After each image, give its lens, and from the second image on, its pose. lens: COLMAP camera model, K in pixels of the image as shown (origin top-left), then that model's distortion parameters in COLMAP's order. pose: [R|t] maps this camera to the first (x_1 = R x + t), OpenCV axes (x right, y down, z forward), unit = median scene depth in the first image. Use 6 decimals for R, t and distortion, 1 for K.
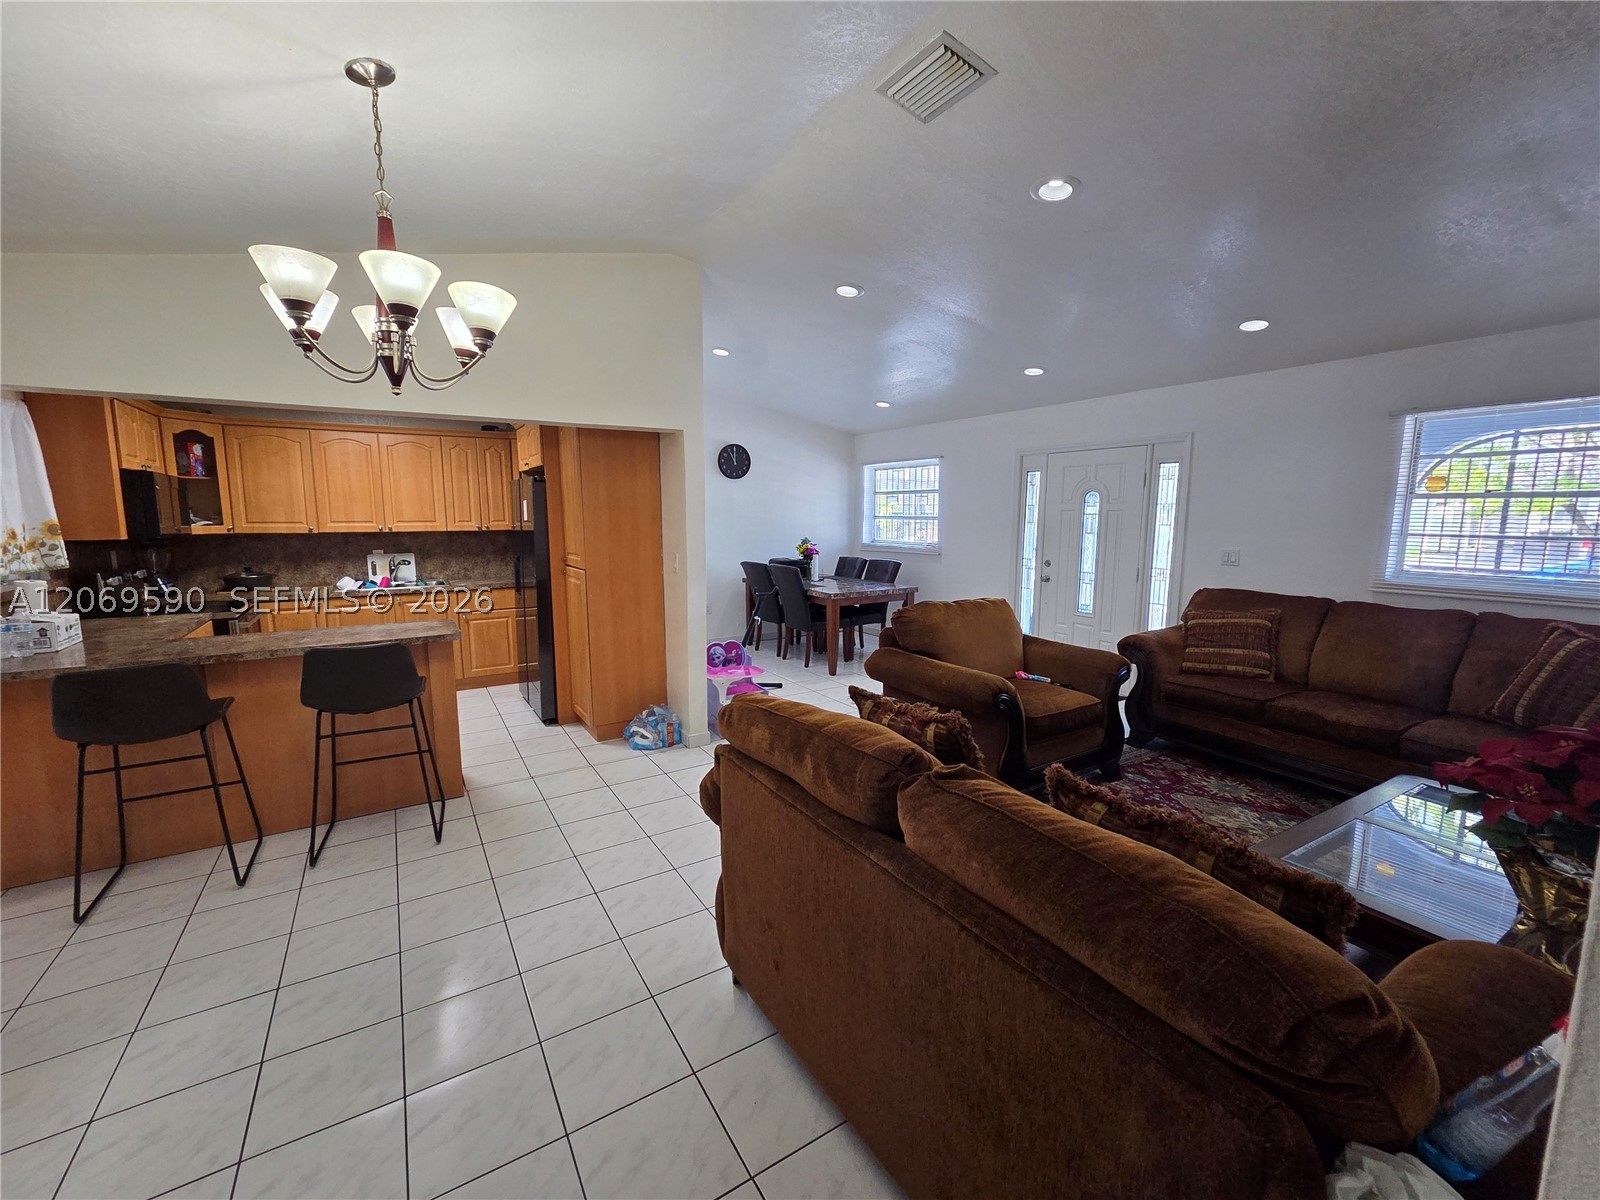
lens RADIAL K [[655.8, 0, 800.0], [0, 655.8, 600.0], [0, 0, 1]] dist [0.001034, 0.000087]
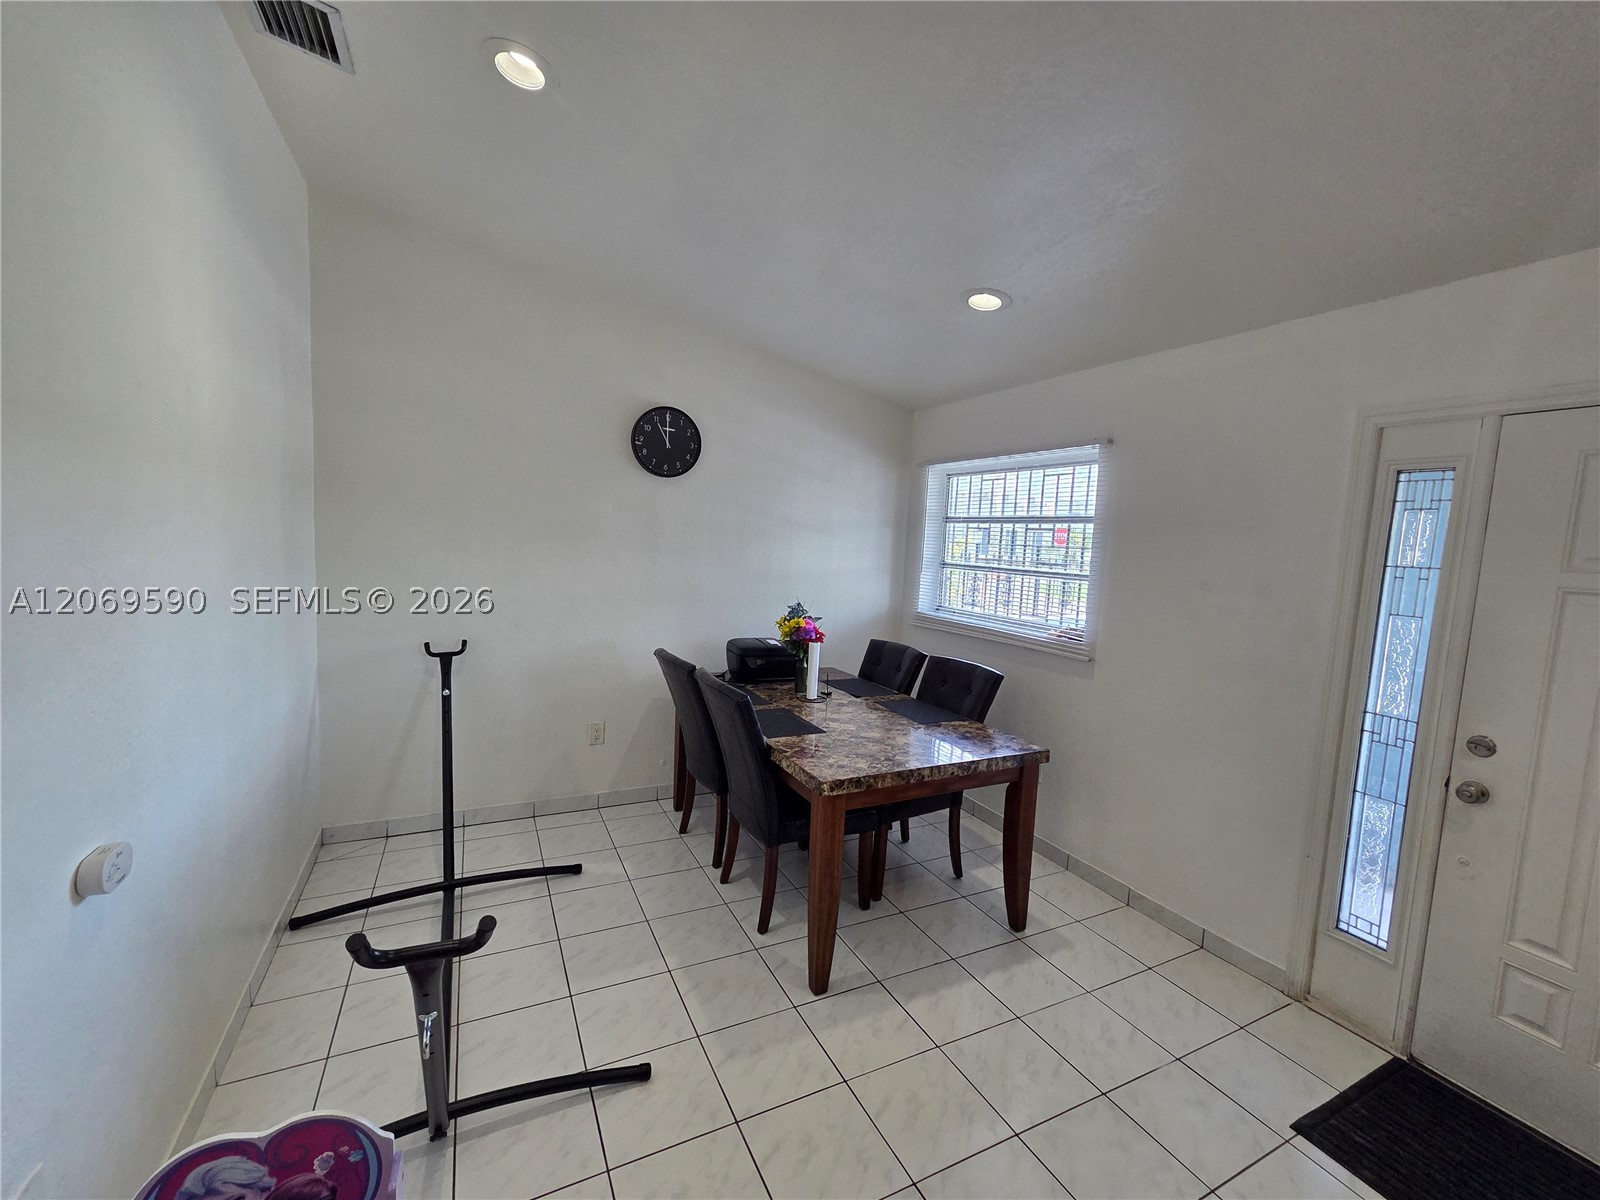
lens RADIAL K [[657.6, 0, 798.0], [0, 657.6, 597.7], [0, 0, 1]] dist [0.001545, 0.000083]
pose [[0.994961, 0.056495, -0.082836, 0.062420], [-0.060379, 0.997154, -0.045157, -0.100335], [0.080049, 0.049931, 0.995540, 0.676934]]
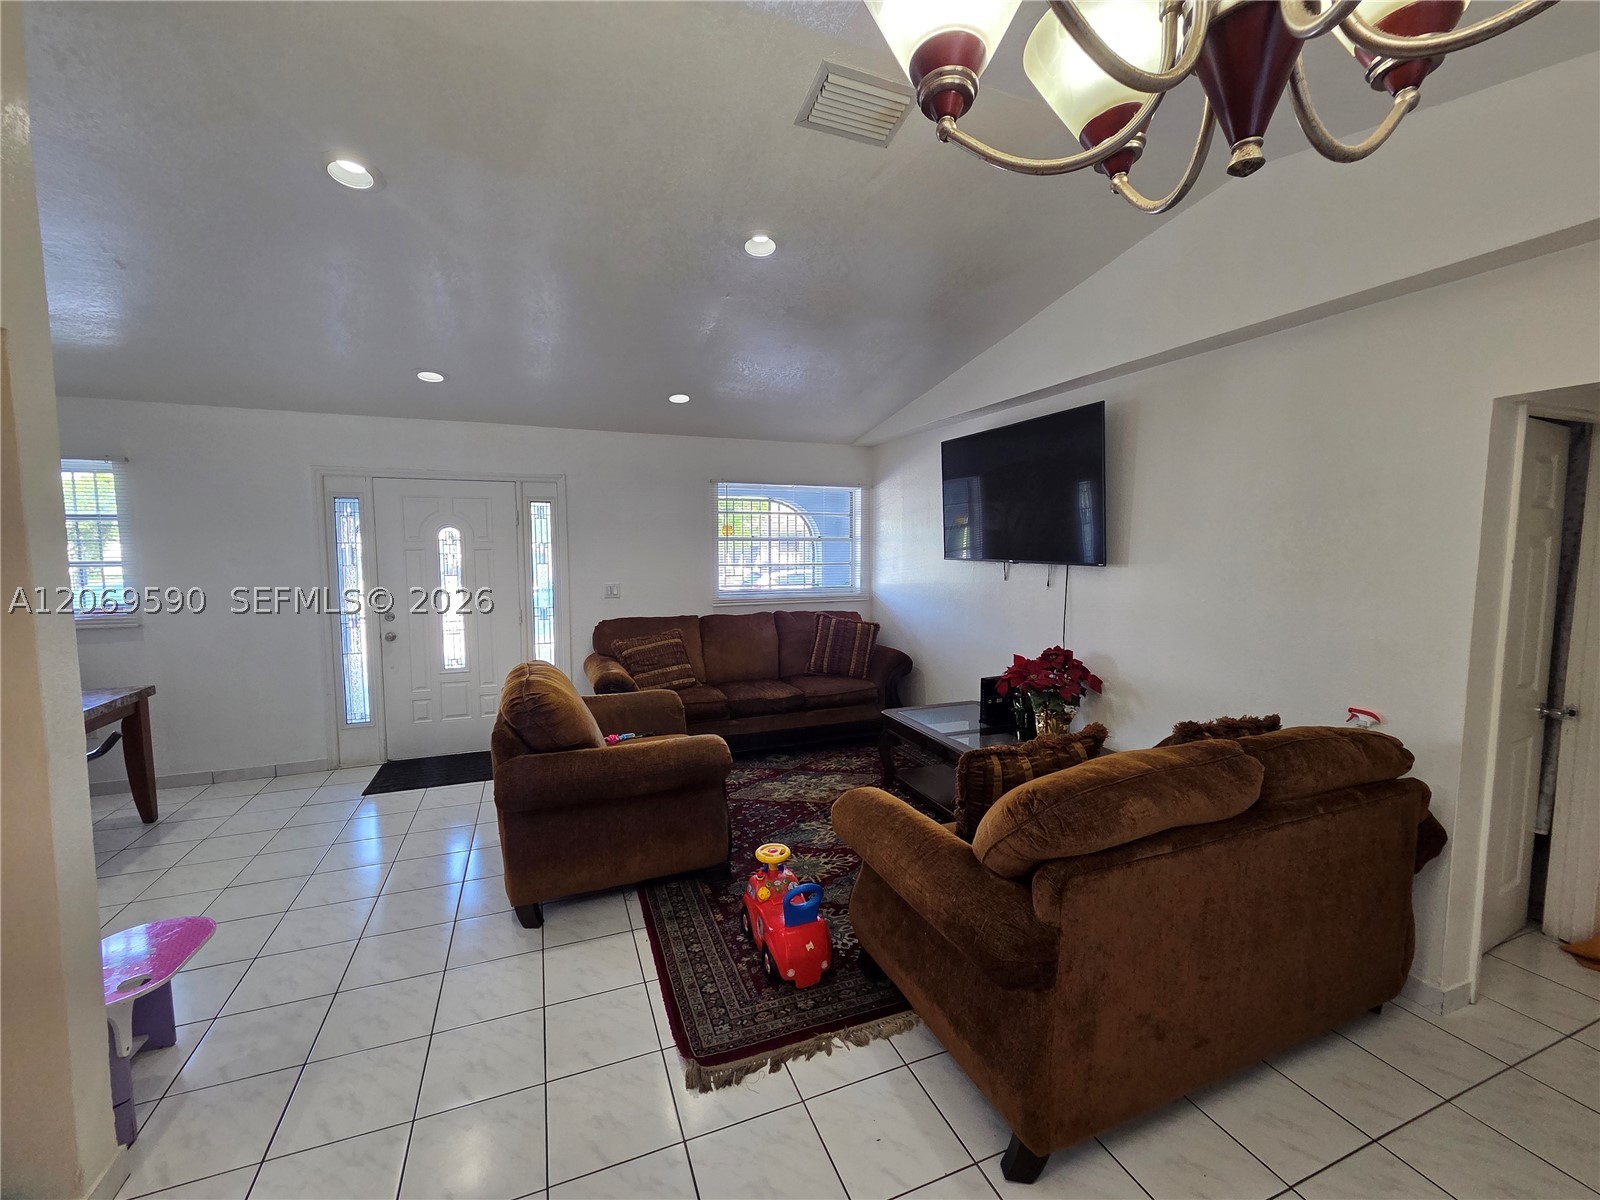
lens RADIAL K [[657.6, 0, 798.0], [0, 657.6, 597.7], [0, 0, 1]] dist [0.001545, 0.000083]
pose [[0.177644, -0.082408, 0.980638, -0.324086], [0.131309, 0.989562, 0.059371, -0.064196], [-0.975295, 0.118220, 0.186611, 0.397048]]
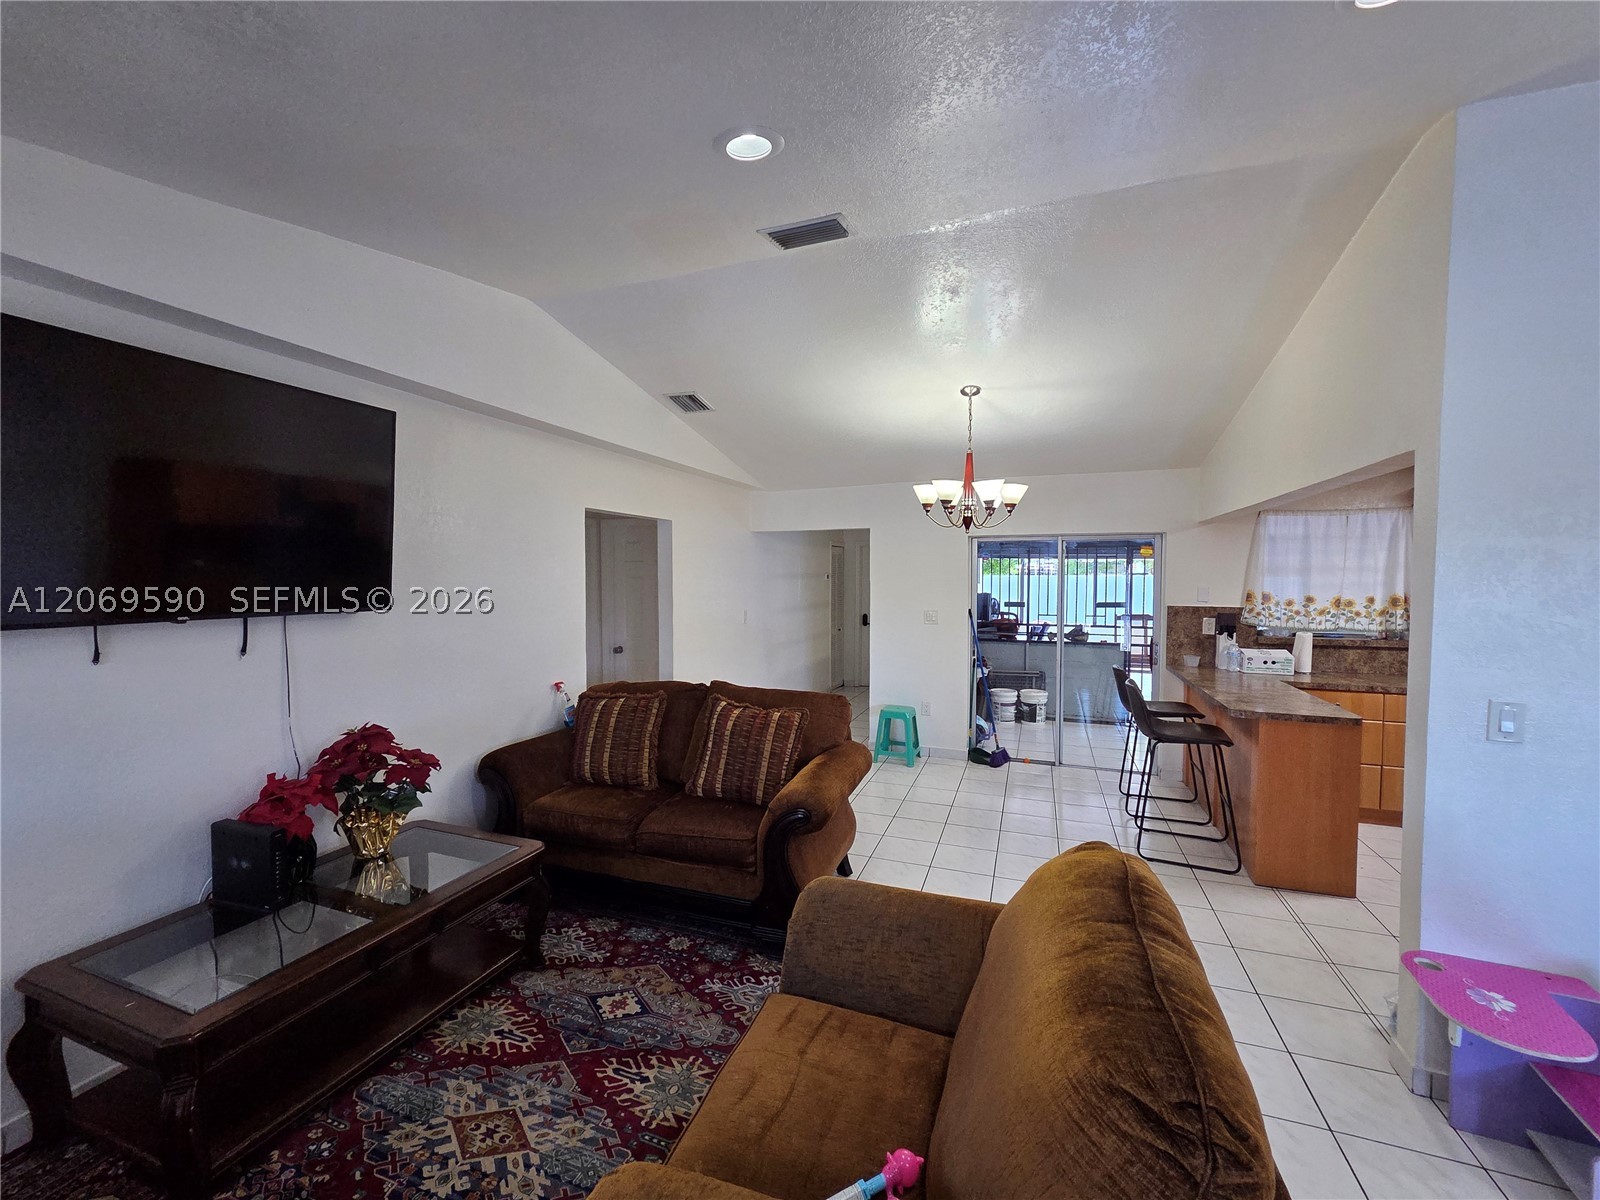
lens RADIAL K [[640.1, 0, 801.0], [0, 640.1, 613.1], [0, 0, 1]] dist [0.000494, 0.000019]
pose [[-0.795939, 0.031789, -0.604542, 0.356493], [-0.077514, 0.985049, 0.153853, -0.116328], [0.600394, 0.169318, -0.781574, 0.792480]]
